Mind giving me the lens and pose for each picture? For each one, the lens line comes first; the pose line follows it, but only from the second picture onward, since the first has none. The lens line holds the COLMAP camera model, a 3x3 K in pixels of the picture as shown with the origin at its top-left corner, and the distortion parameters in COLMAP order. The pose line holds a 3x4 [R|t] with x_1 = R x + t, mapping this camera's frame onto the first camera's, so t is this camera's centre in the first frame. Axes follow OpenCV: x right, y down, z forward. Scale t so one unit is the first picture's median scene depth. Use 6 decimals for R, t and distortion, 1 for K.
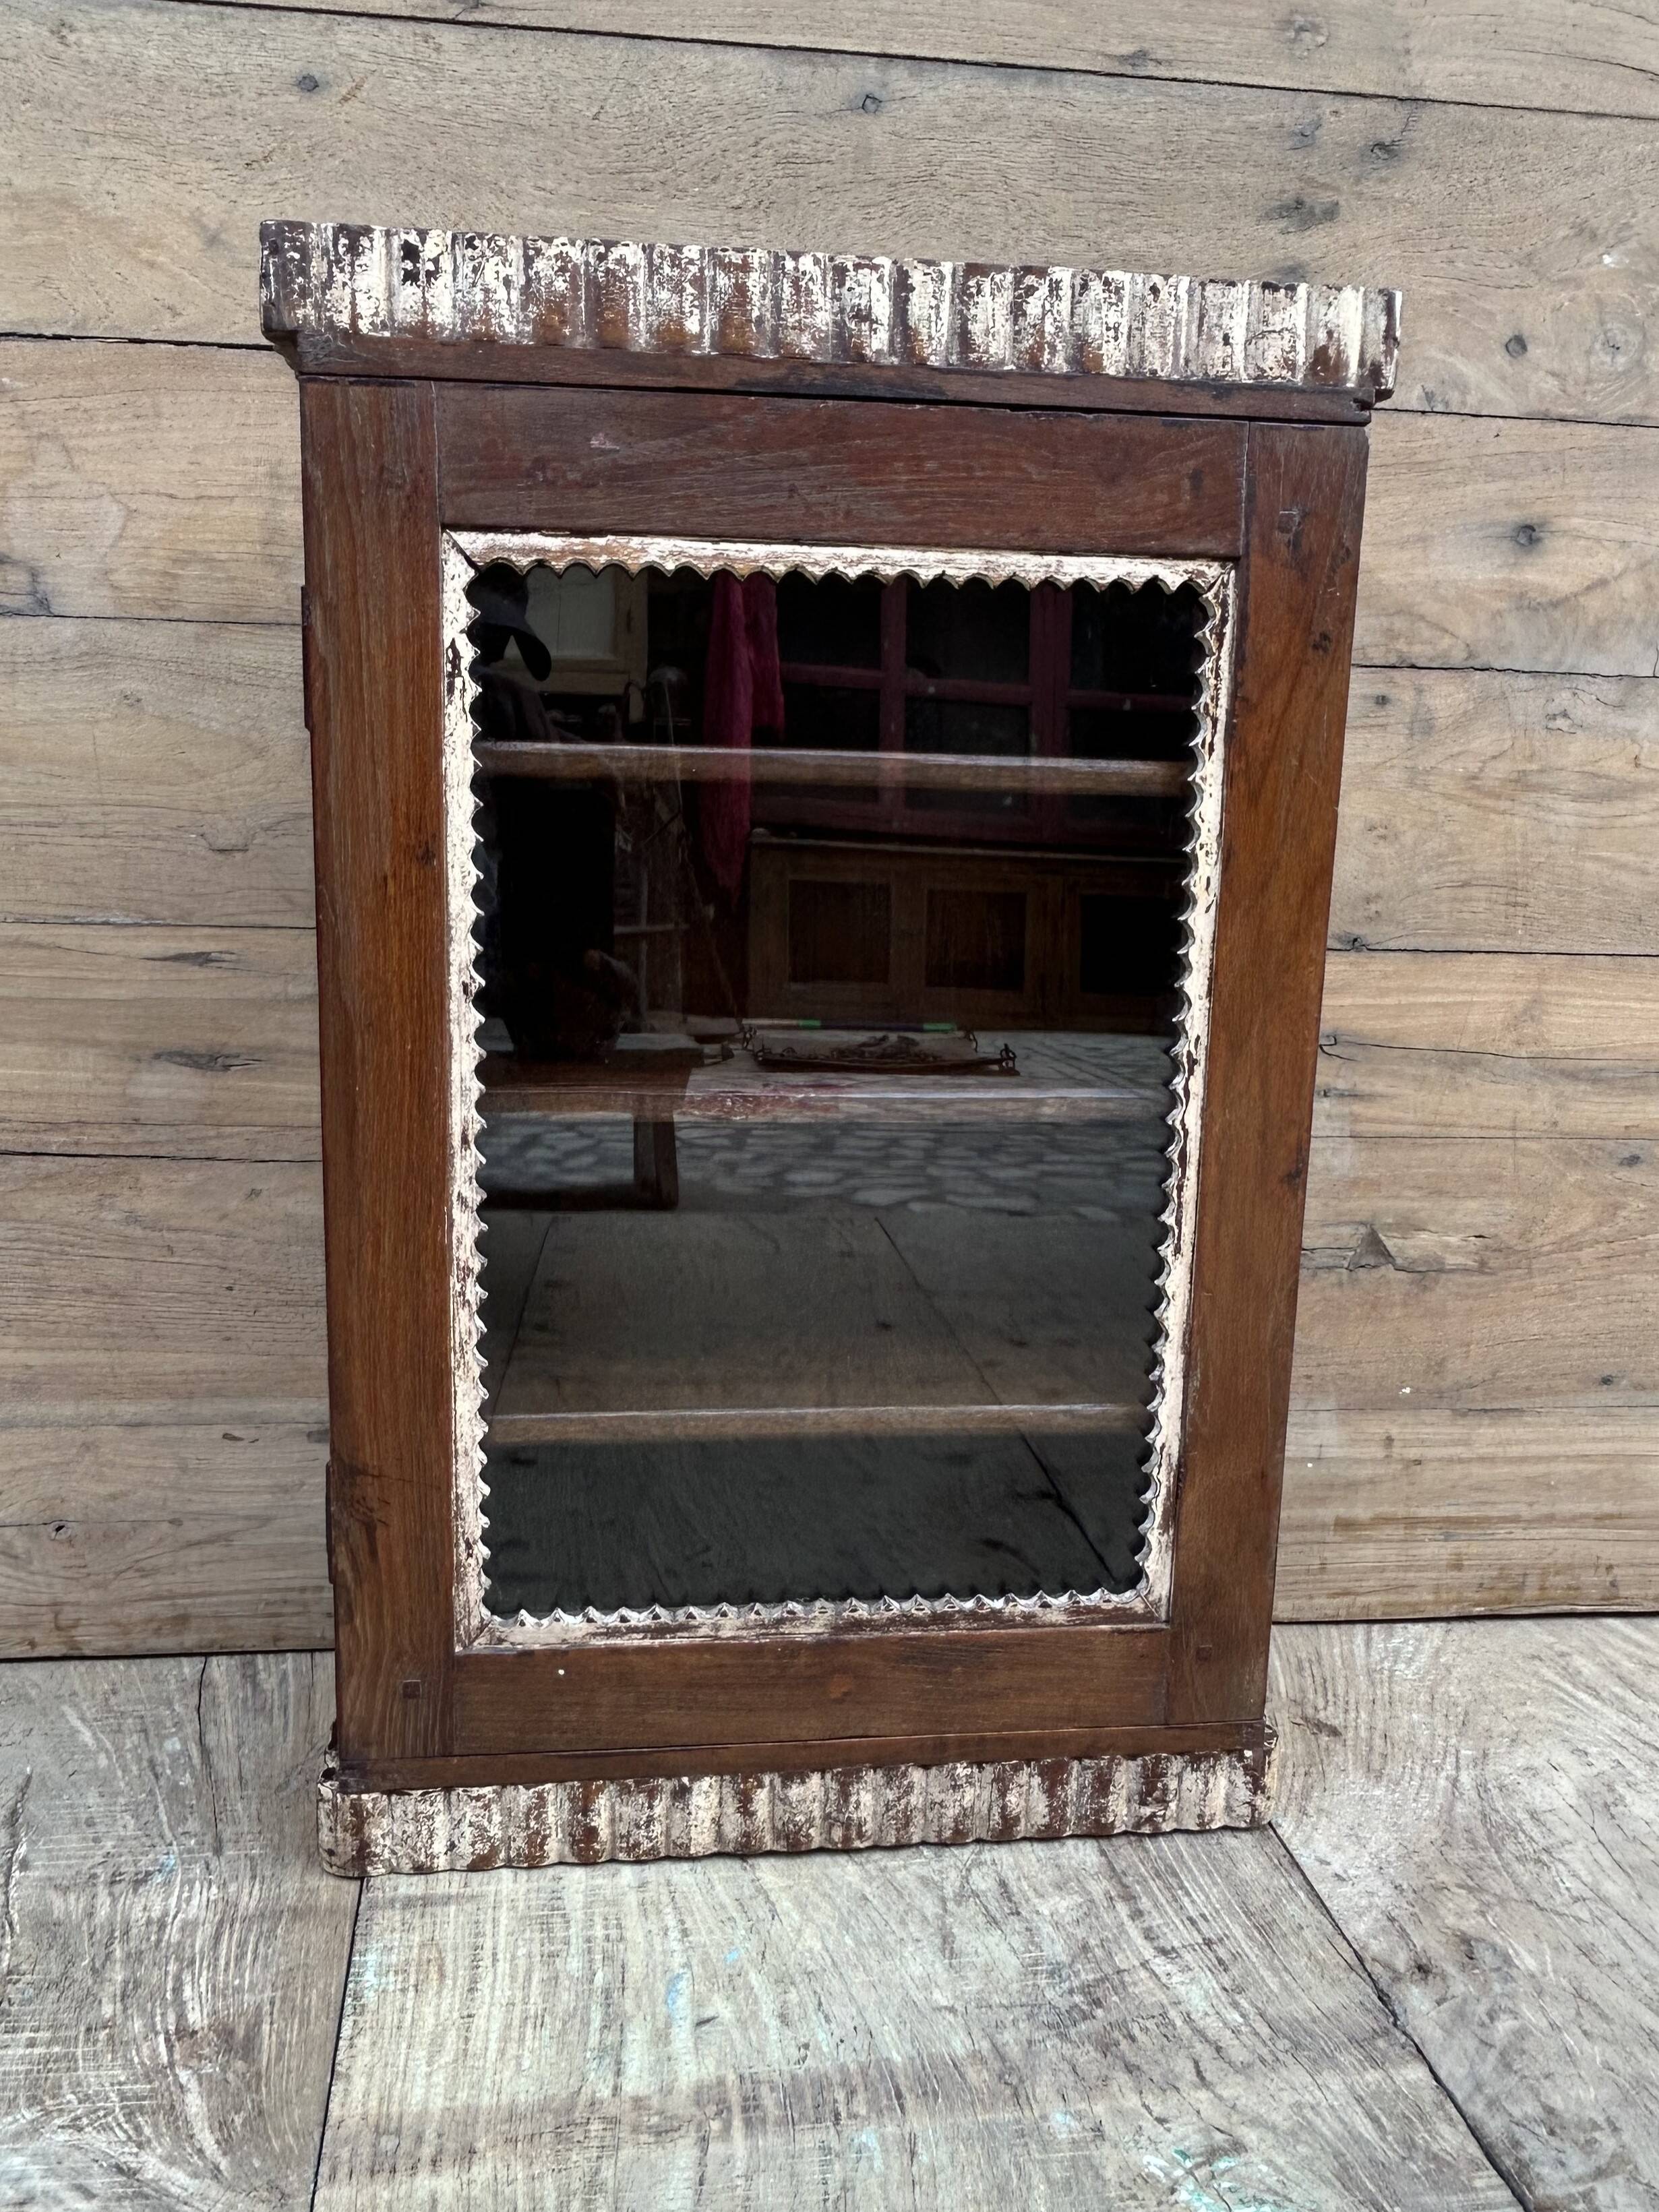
lens RADIAL K [[1780.7, 0, 833.2], [0, 1780.7, 1160.5], [0, 0, 1]] dist [0.000496, -0.012962]
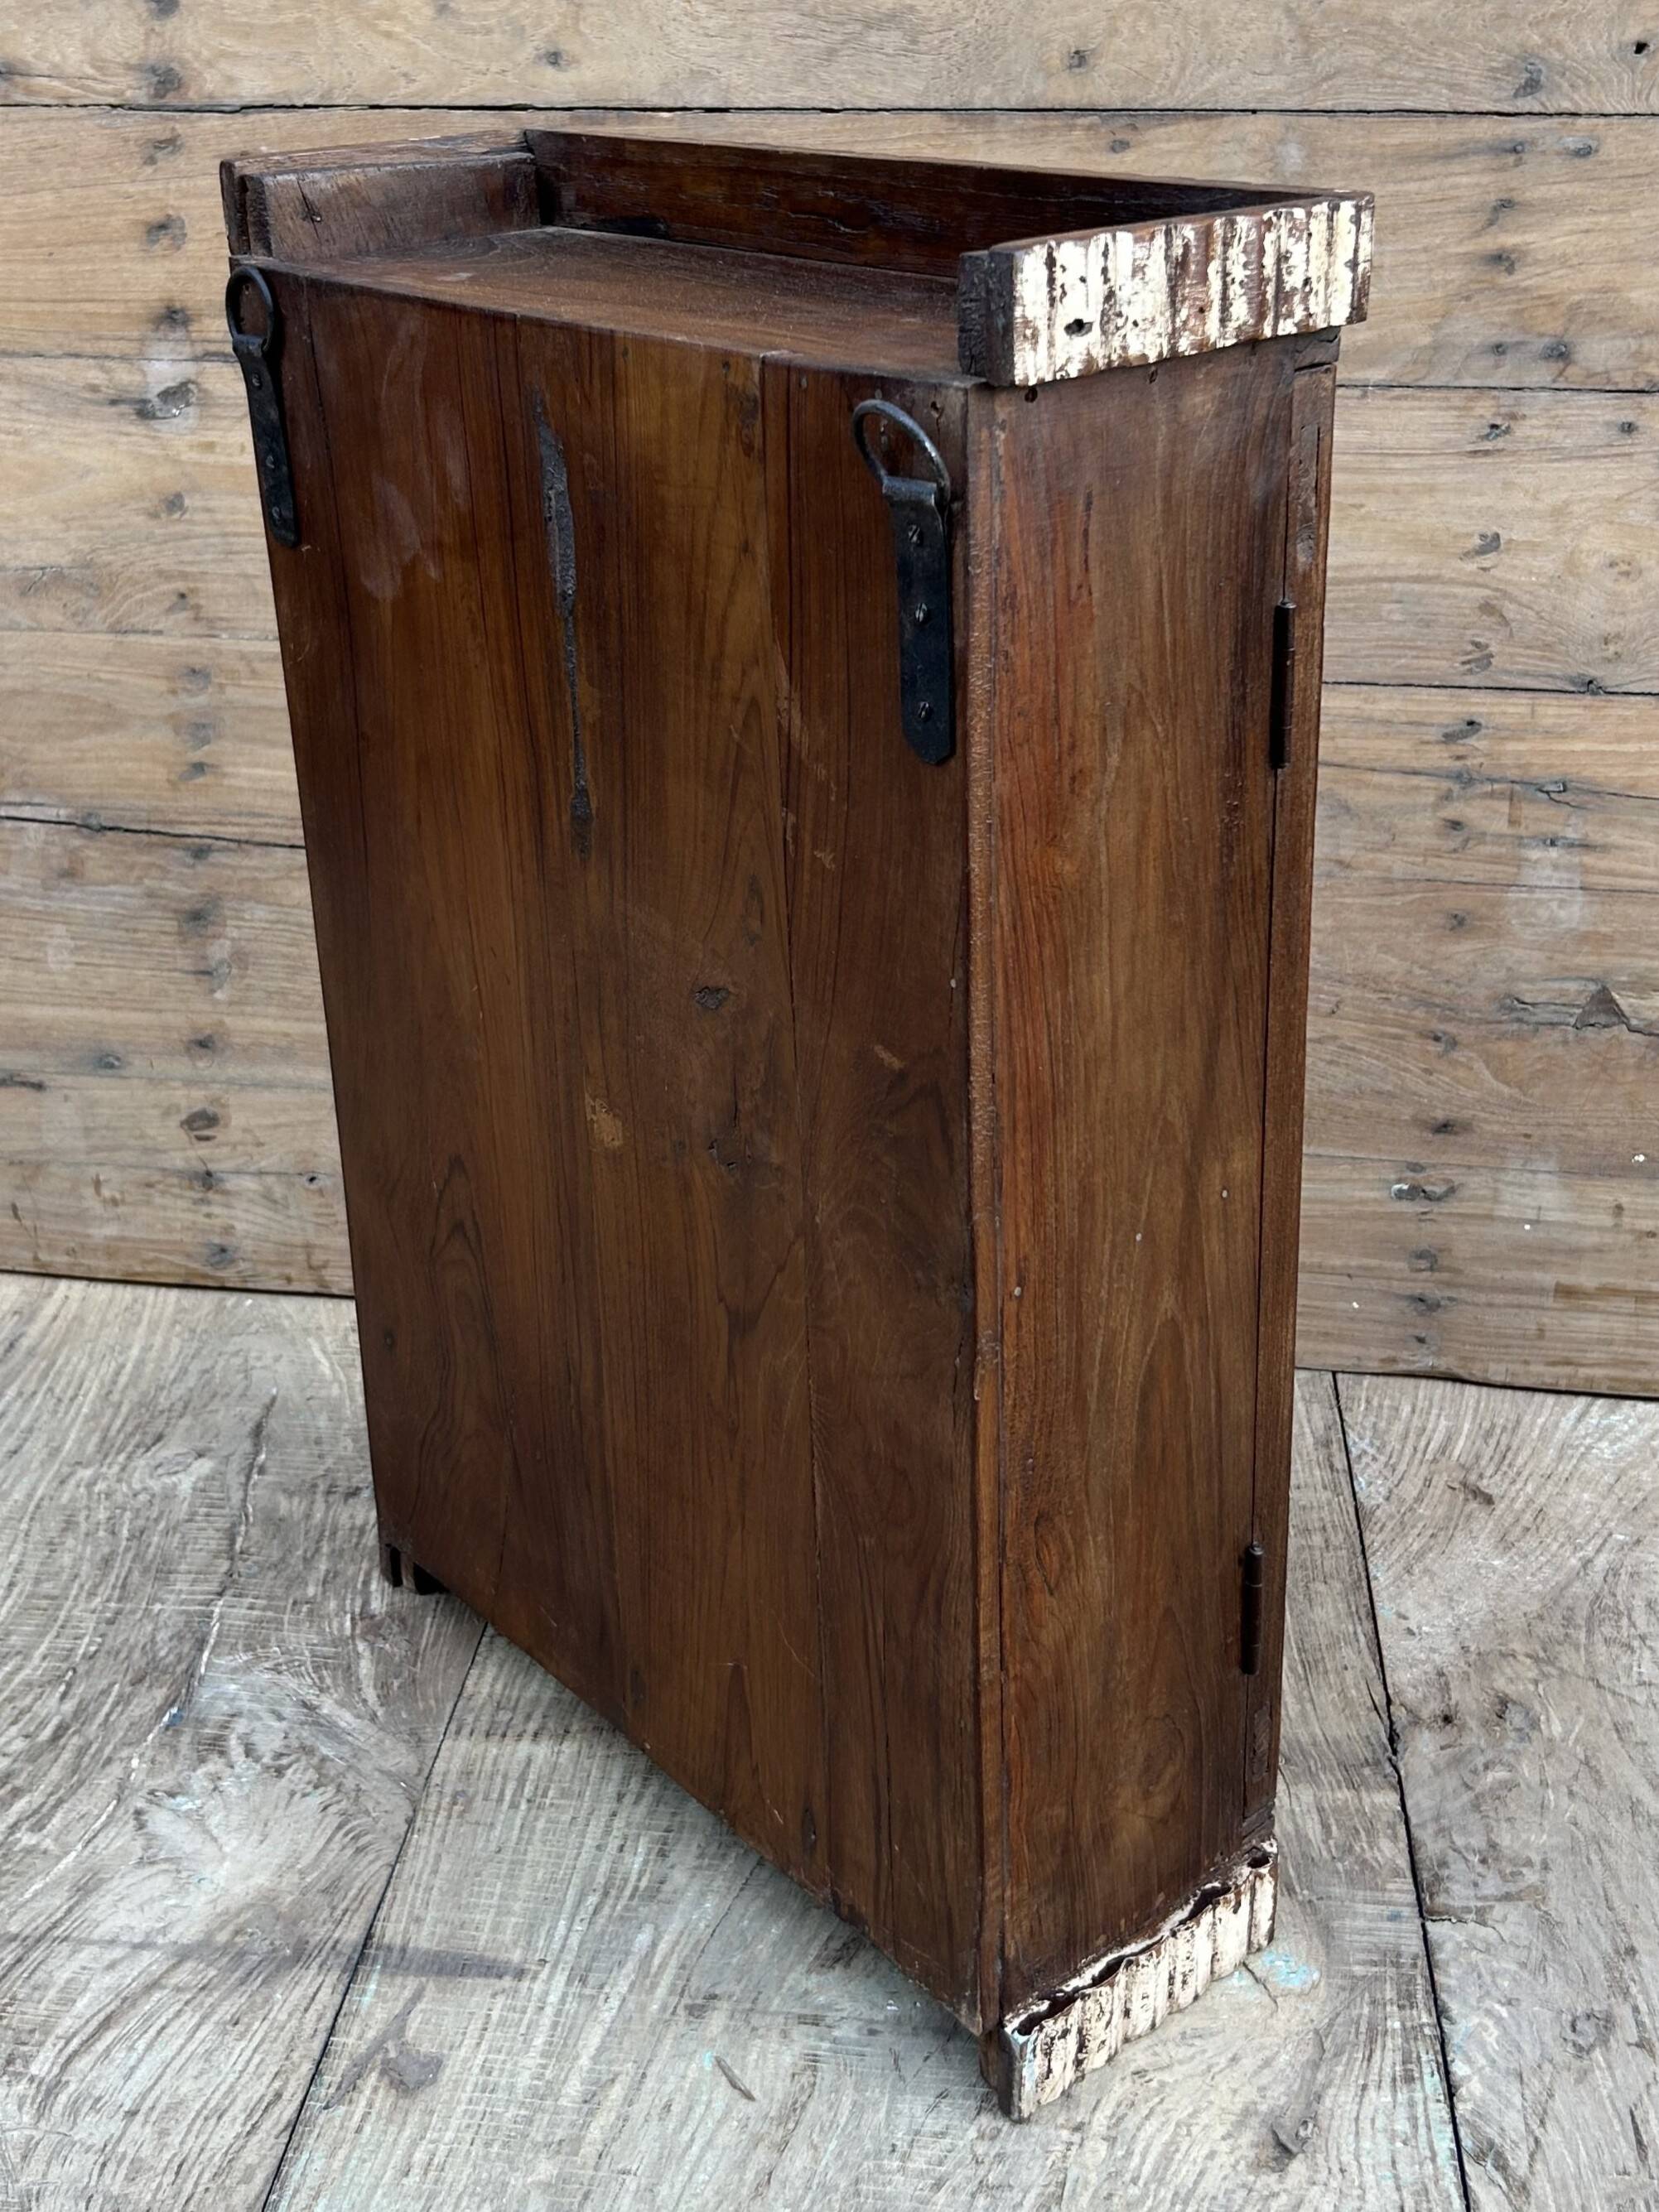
lens RADIAL K [[2508.5, 0, 826.3], [0, 2508.5, 904.2], [0, 0, 1]] dist [0.072965, -0.219080]
pose [[0.964928, 0.061192, -0.255283, 0.329109], [-0.032754, 0.992918, 0.114199, -0.191475], [0.260463, -0.101833, 0.960099, -0.500013]]
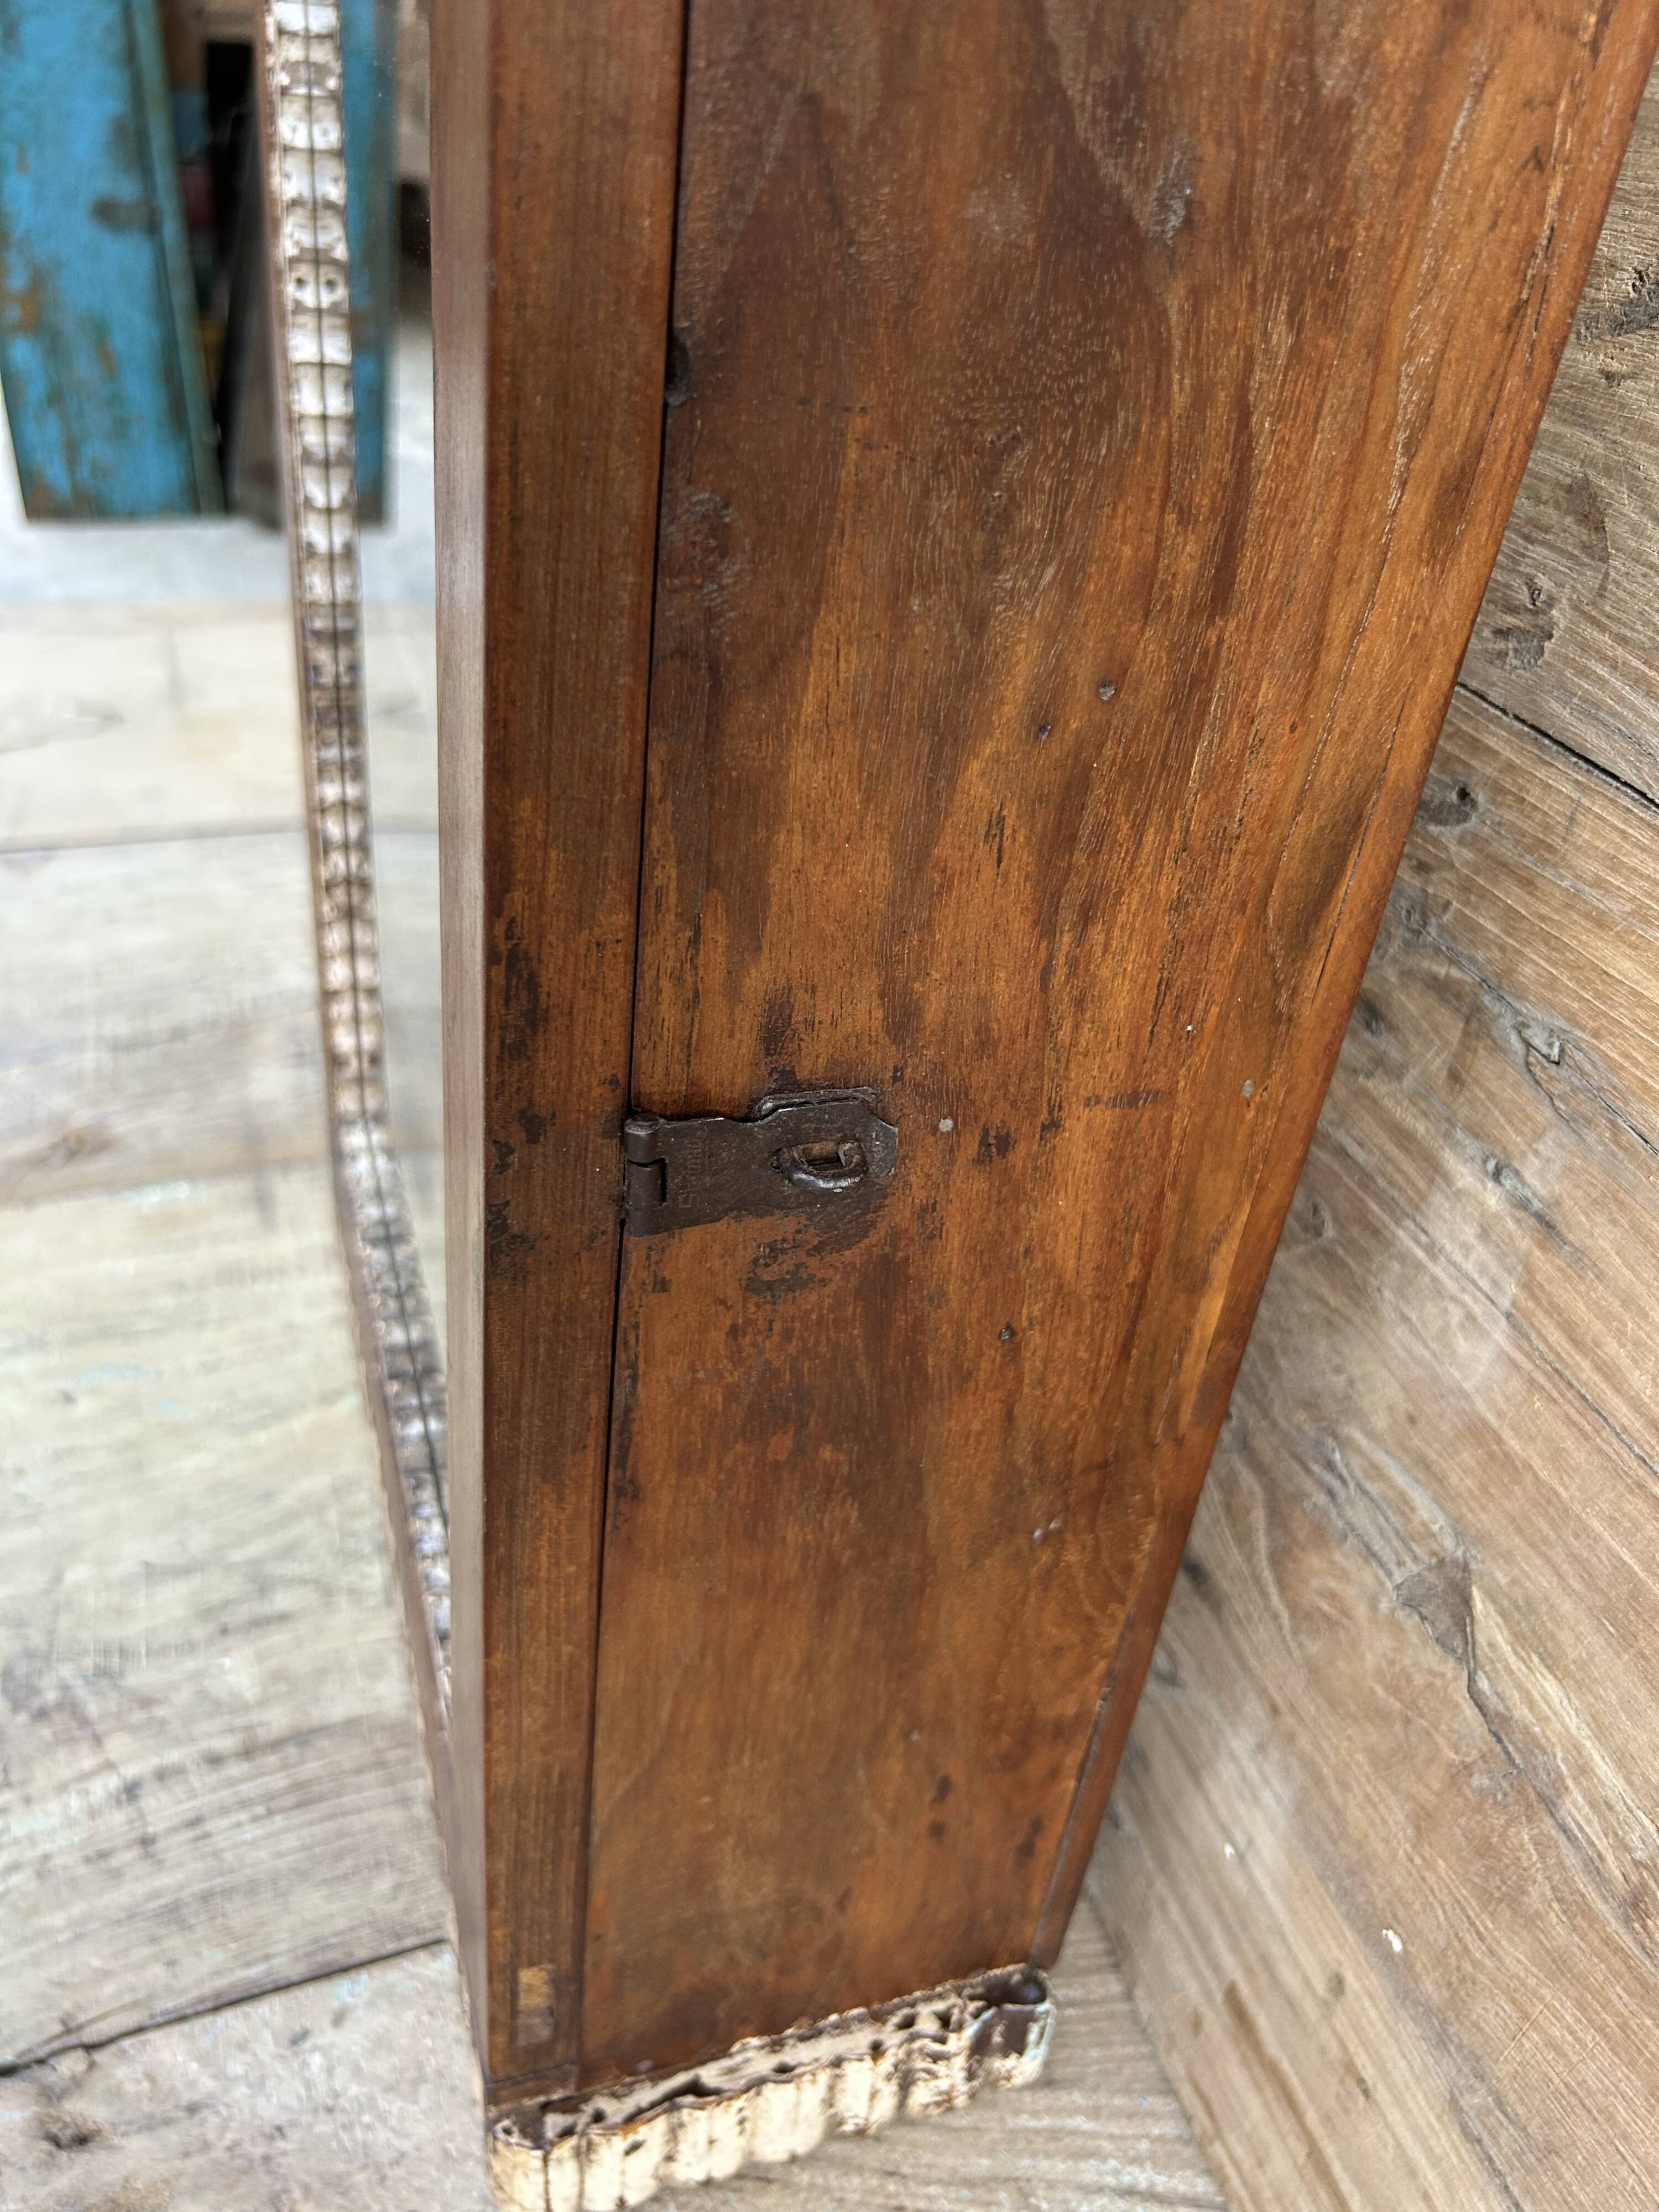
lens RADIAL K [[1749.0, 0, 834.9], [0, 1749.0, 1134.9], [0, 0, 1]] dist [0.002839, -0.000625]
pose [[0.199466, 0.536121, -0.820236, 0.712420], [-0.286875, 0.832332, 0.474265, -0.231101], [0.936972, 0.140705, 0.319821, 1.005408]]
